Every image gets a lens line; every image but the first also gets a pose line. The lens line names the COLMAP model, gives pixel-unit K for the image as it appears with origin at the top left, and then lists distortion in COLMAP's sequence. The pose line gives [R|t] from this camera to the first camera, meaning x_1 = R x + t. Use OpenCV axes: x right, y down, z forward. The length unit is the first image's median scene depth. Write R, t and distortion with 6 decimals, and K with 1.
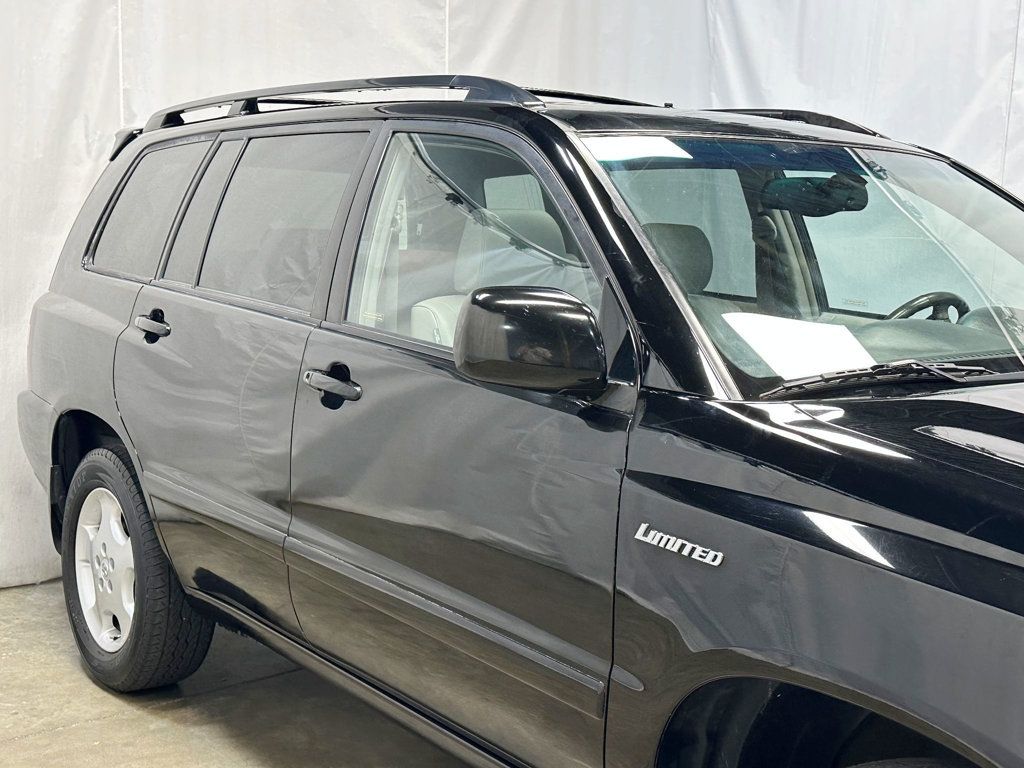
lens RADIAL K [[1321.1, 0, 503.3], [0, 1321.1, 380.9], [0, 0, 1]] dist [0.062719, 0.000000]
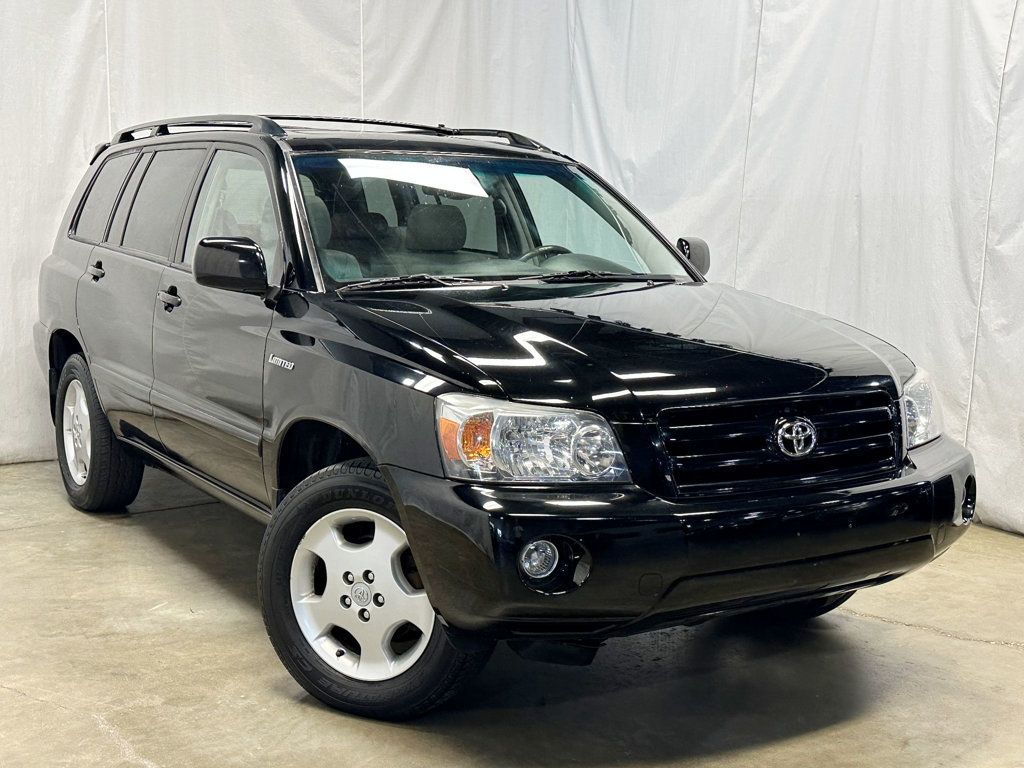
lens RADIAL K [[1321.1, 0, 521.9], [0, 1321.1, 383.3], [0, 0, 1]] dist [0.062719, 0.000000]
pose [[0.997171, -0.002181, -0.075139, 0.314612], [0.003151, 0.999913, 0.012791, 0.063984], [0.075105, -0.012992, 0.997091, -0.474430]]
